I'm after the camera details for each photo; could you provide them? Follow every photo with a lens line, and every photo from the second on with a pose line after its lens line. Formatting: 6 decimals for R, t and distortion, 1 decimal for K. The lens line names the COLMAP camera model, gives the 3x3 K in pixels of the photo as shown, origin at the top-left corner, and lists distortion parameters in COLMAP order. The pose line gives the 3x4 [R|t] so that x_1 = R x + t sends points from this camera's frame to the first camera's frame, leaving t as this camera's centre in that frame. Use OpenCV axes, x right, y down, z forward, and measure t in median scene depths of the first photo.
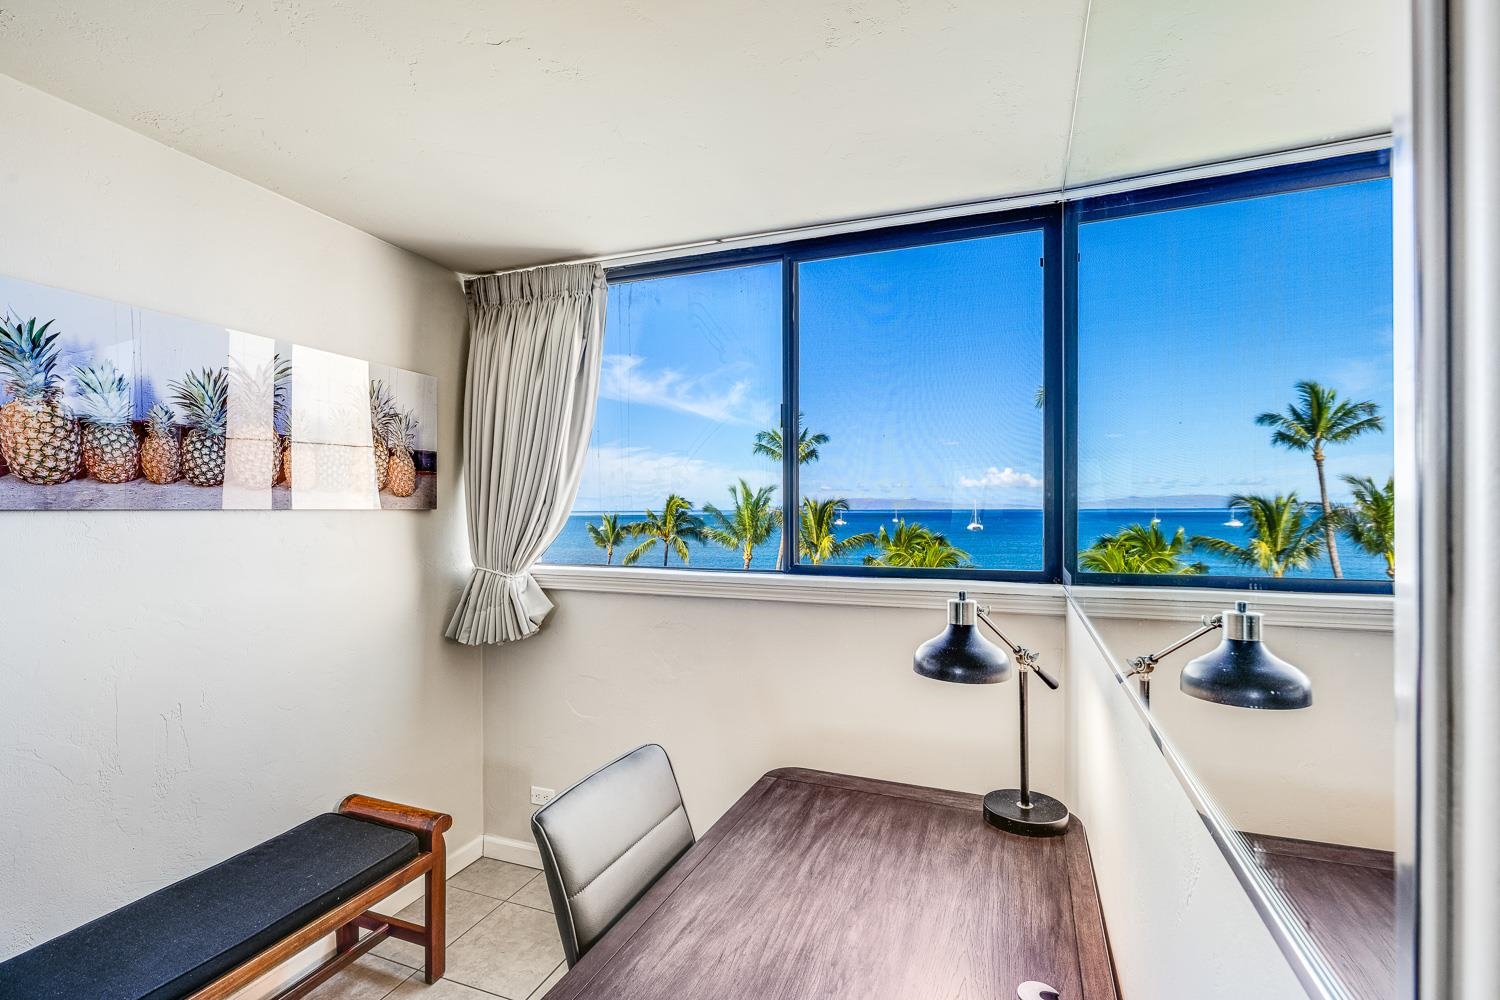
lens RADIAL K [[682.6, 0, 747.3], [0, 682.6, 515.4], [0, 0, 1]] dist [0.001832, 0.001000]
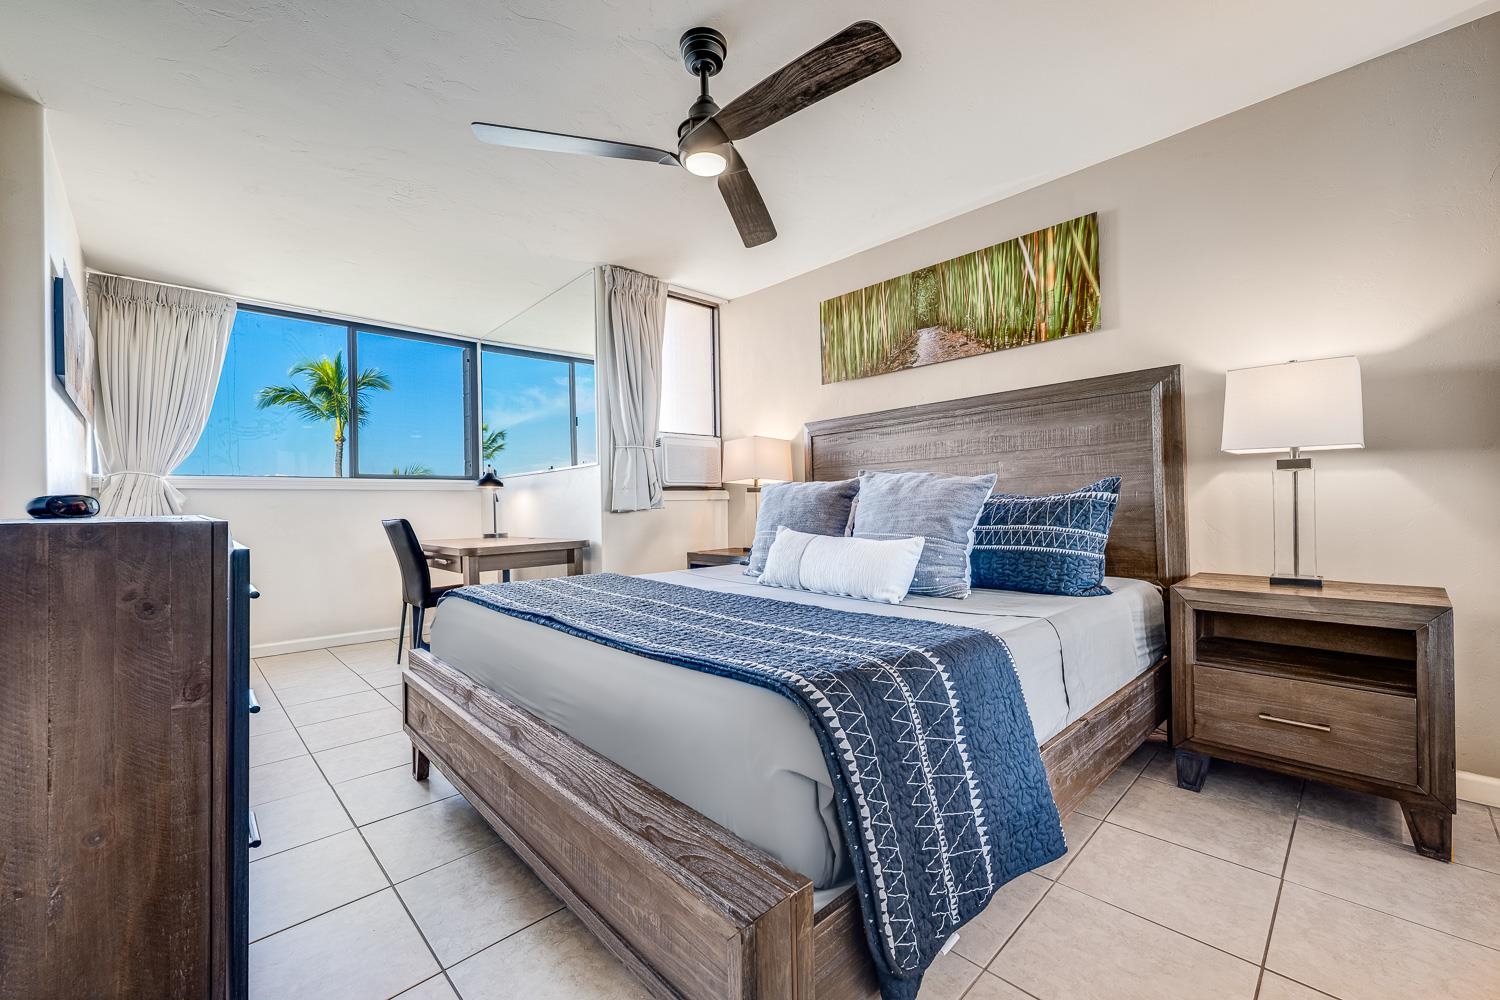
lens RADIAL K [[594.9, 0, 745.2], [0, 594.9, 501.9], [0, 0, 1]] dist [-0.003726, -0.000300]
pose [[0.422920, -0.002105, 0.906165, -1.082145], [0.017629, 0.999827, -0.005905, 0.189310], [-0.905996, 0.018472, 0.422884, -0.855469]]
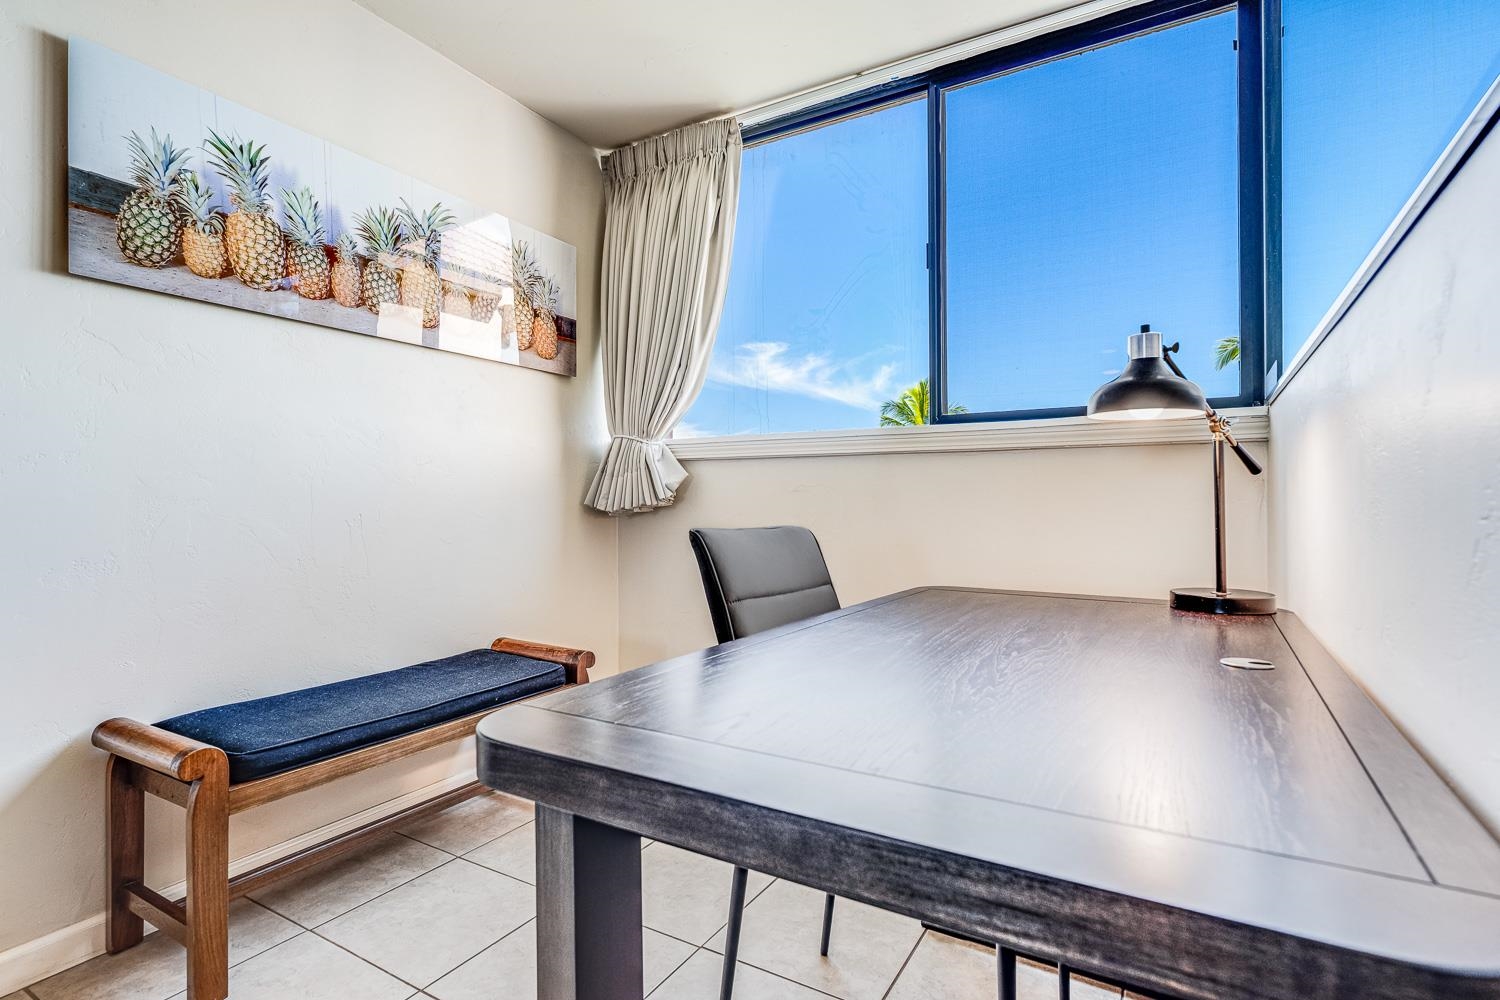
lens RADIAL K [[734.2, 0, 745.5], [0, 734.2, 495.8], [0, 0, 1]] dist [0.002579, 0.001505]
pose [[0.984721, -0.003591, -0.174102, -0.020696], [0.002184, 0.999963, -0.008272, 0.187333], [0.174125, 0.007766, 0.984693, -0.027495]]
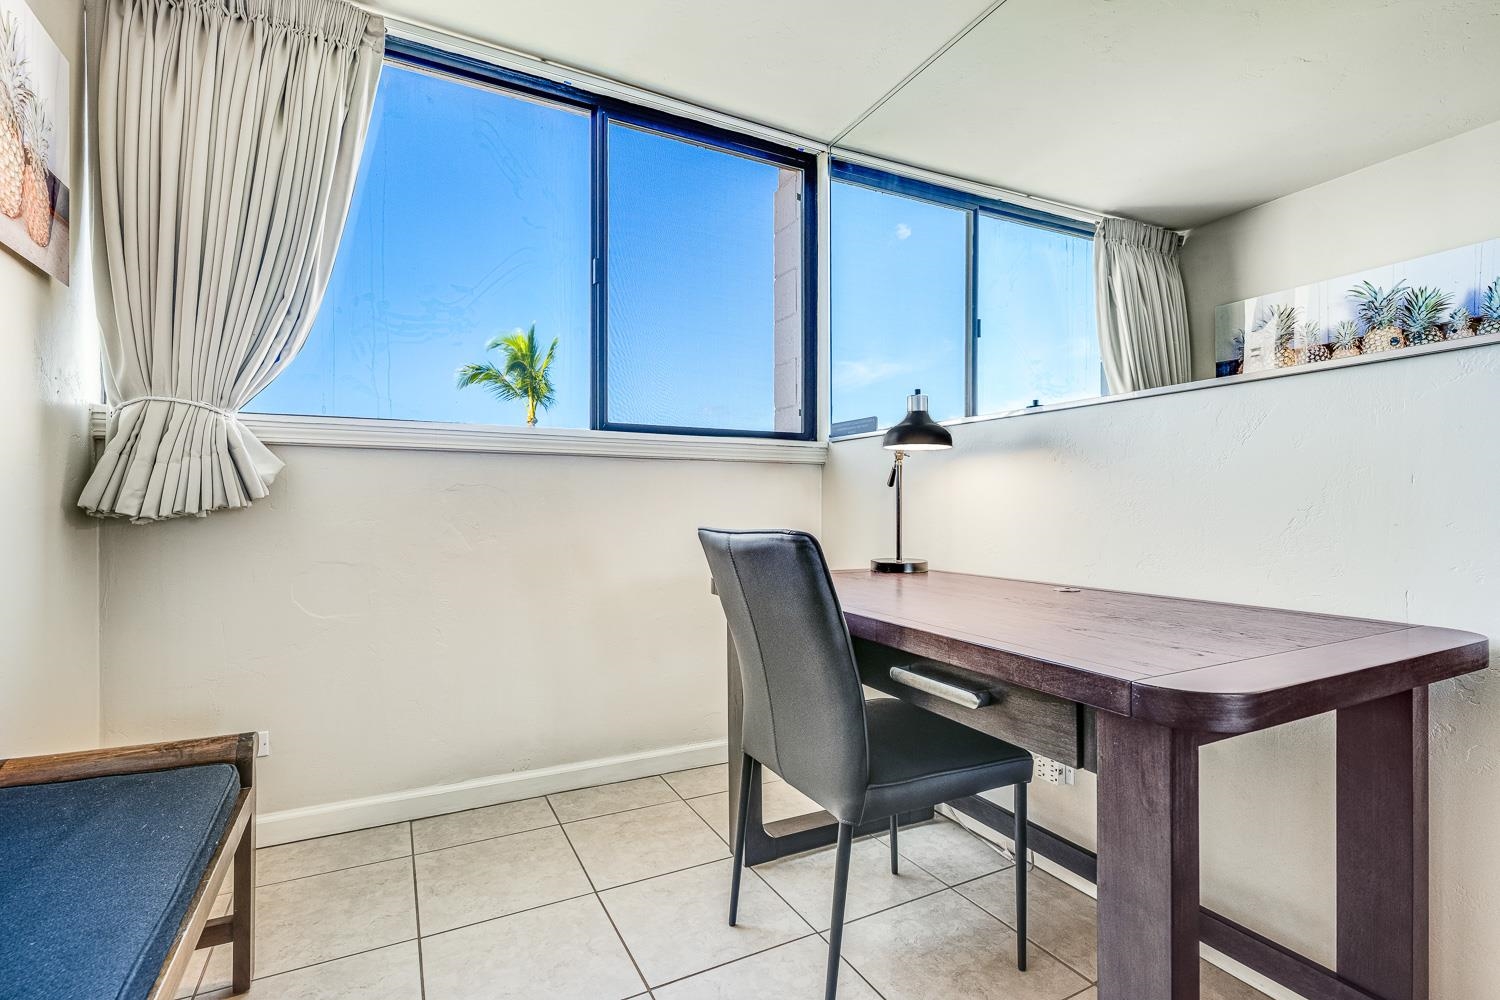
lens RADIAL K [[682.6, 0, 739.9], [0, 682.6, 500.7], [0, 0, 1]] dist [0.001832, 0.001000]
pose [[0.669464, 0.001195, 0.742843, -0.537680], [-0.002228, 0.999997, 0.000399, 0.184337], [-0.742841, -0.001923, 0.669465, 0.185879]]
